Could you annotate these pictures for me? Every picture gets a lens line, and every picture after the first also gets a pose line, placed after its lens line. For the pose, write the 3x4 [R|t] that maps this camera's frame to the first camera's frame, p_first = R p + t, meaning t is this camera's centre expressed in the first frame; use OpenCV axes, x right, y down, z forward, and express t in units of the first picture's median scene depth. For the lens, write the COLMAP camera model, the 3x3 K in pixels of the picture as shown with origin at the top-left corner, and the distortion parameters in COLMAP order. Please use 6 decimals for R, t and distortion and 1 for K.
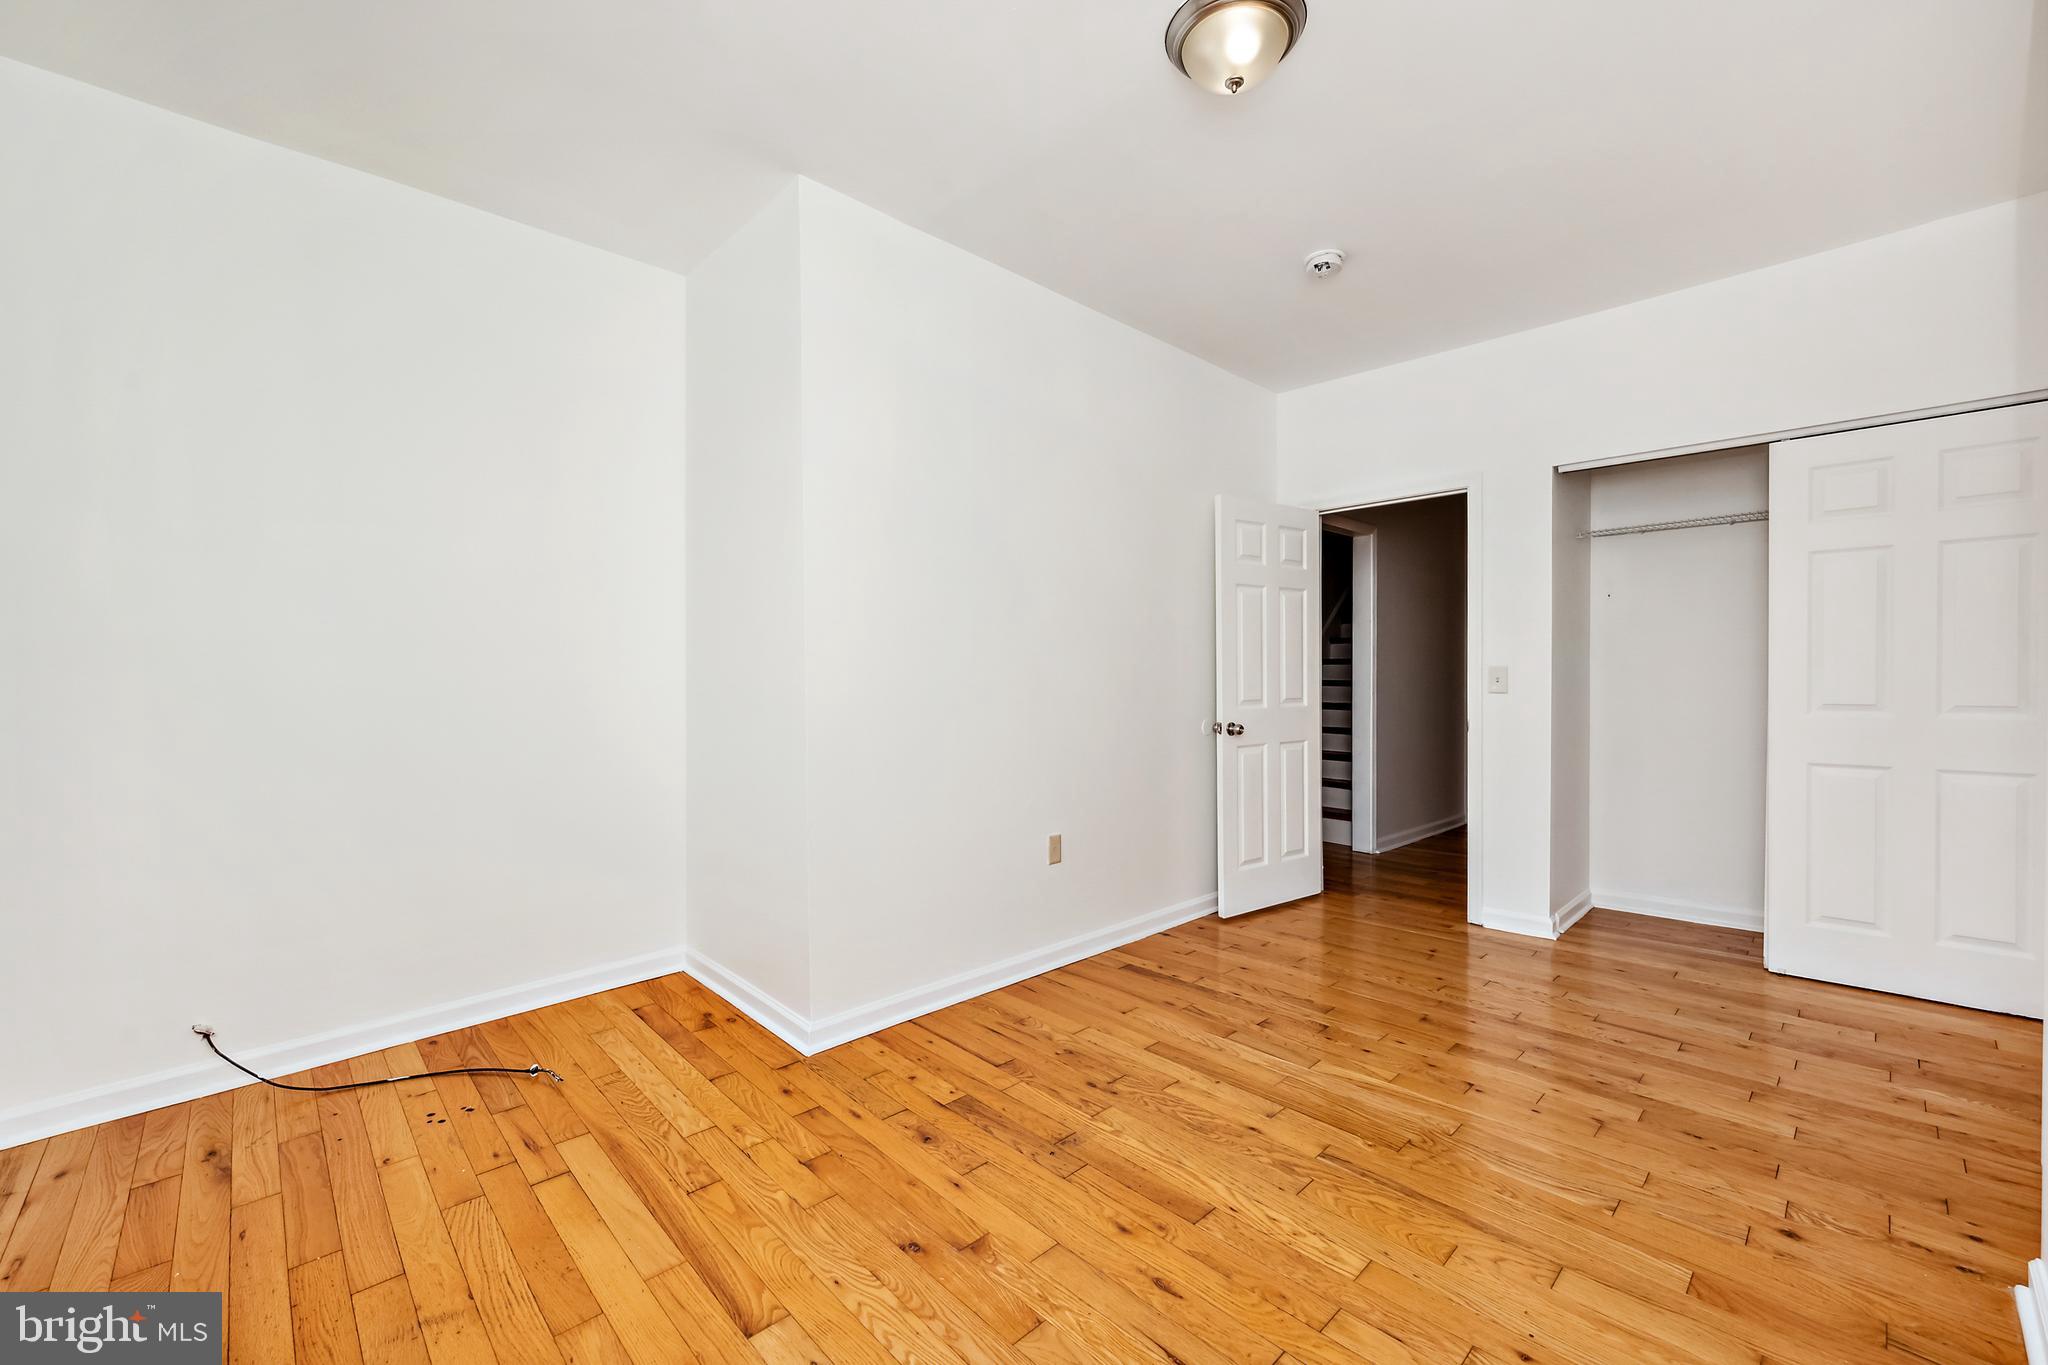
lens RADIAL K [[825.4, 0, 1033.3], [0, 825.4, 678.3], [0, 0, 1]] dist [0.003674, -0.000427]
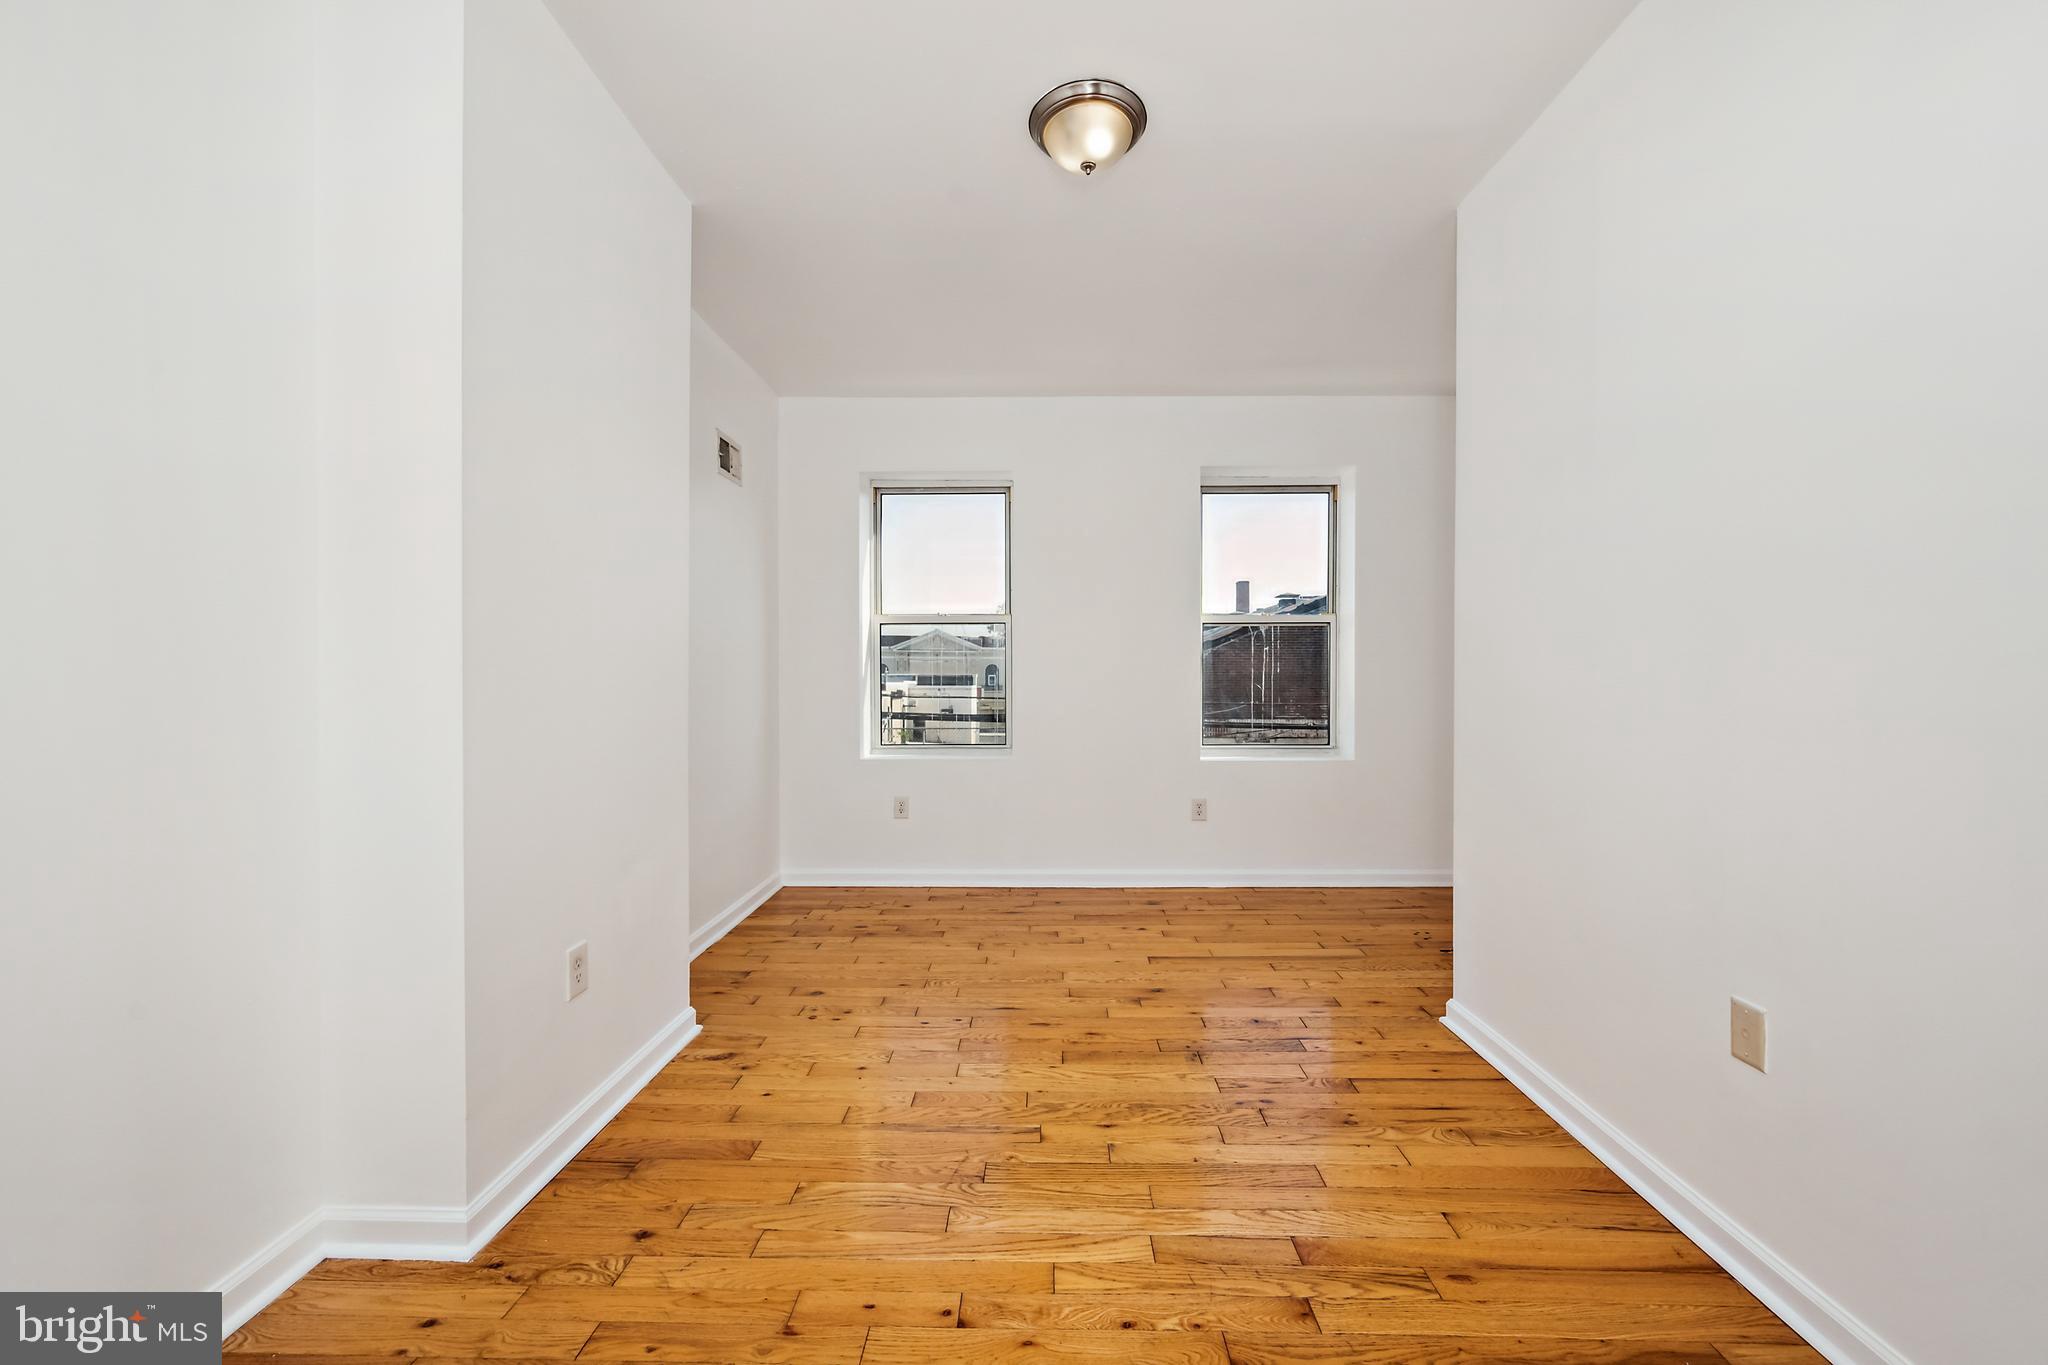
lens RADIAL K [[825.4, 0, 1027.9], [0, 825.4, 680.4], [0, 0, 1]] dist [0.003674, -0.000427]
pose [[-0.713508, 0.011697, -0.700550, 1.075299], [0.002470, 0.999896, 0.014179, -0.010009], [0.700643, 0.008386, -0.713463, 1.714667]]
